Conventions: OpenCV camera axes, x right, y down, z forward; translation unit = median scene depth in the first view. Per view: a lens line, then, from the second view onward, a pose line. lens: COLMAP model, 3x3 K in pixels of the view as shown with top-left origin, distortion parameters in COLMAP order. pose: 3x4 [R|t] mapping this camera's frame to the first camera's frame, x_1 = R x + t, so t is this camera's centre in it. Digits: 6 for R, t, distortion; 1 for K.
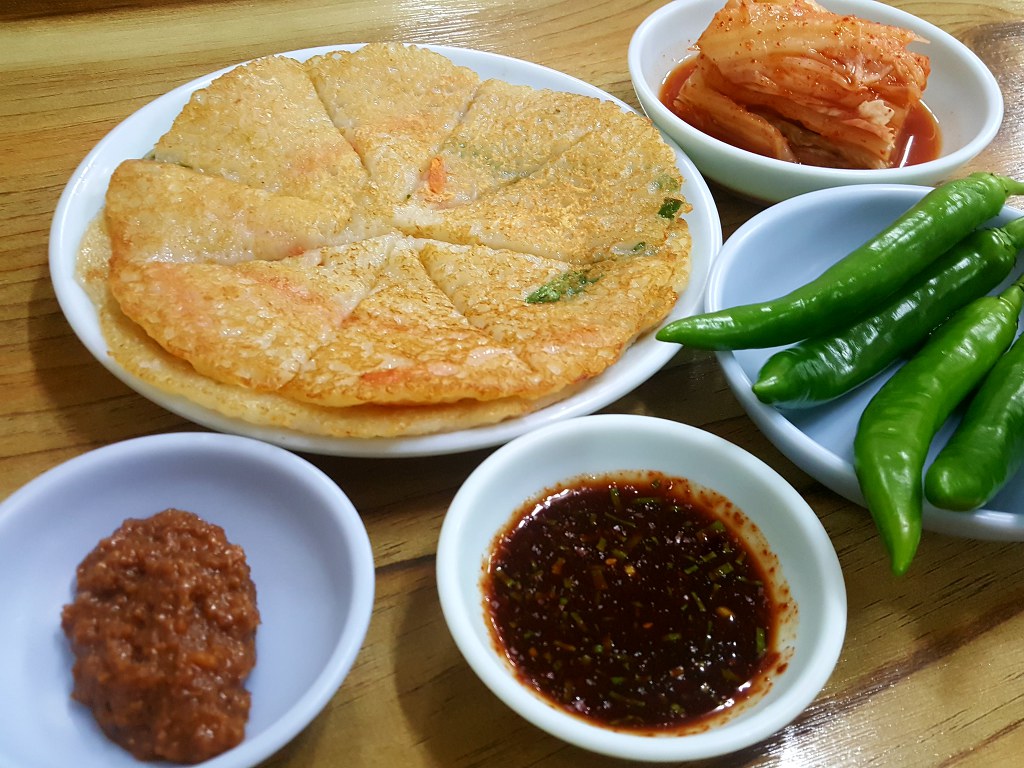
lens RADIAL K [[1025.3, 0, 486.4], [0, 1025.3, 388.3], [0, 0, 1]] dist [0.191482, -0.371285]
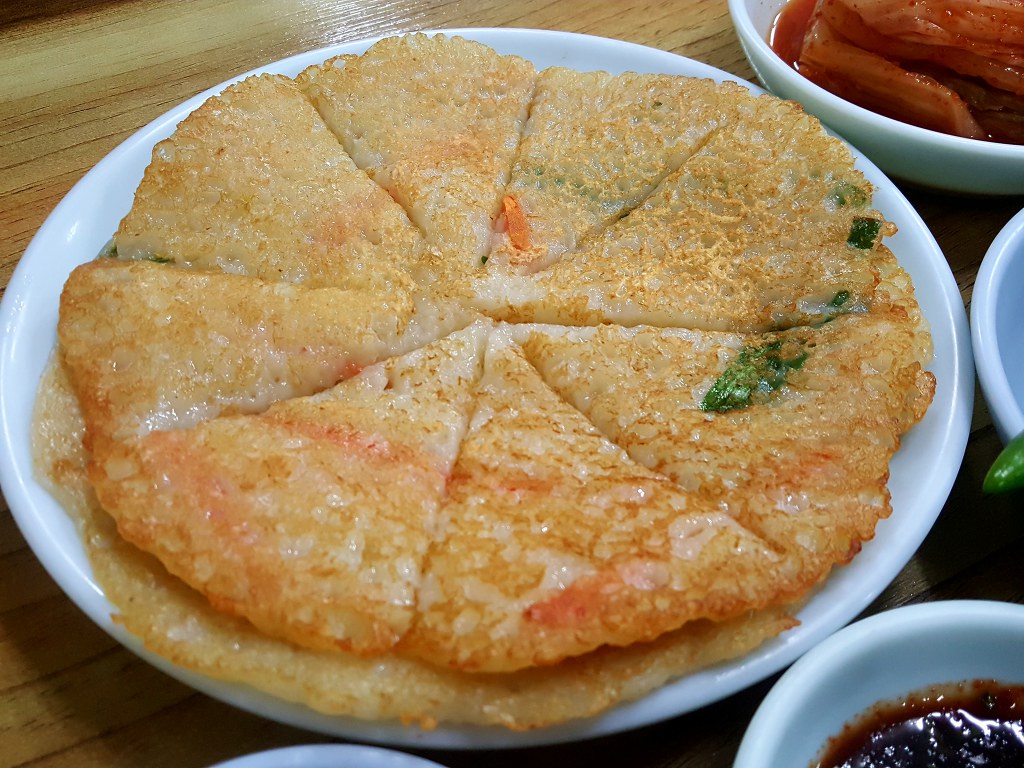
lens RADIAL K [[1025.3, 0, 486.4], [0, 1025.3, 388.3], [0, 0, 1]] dist [0.191482, -0.371285]
pose [[0.989784, -0.135260, 0.045072, -0.125731], [0.132122, 0.988997, 0.066543, -0.154940], [-0.053577, -0.059909, 0.996765, 0.310117]]
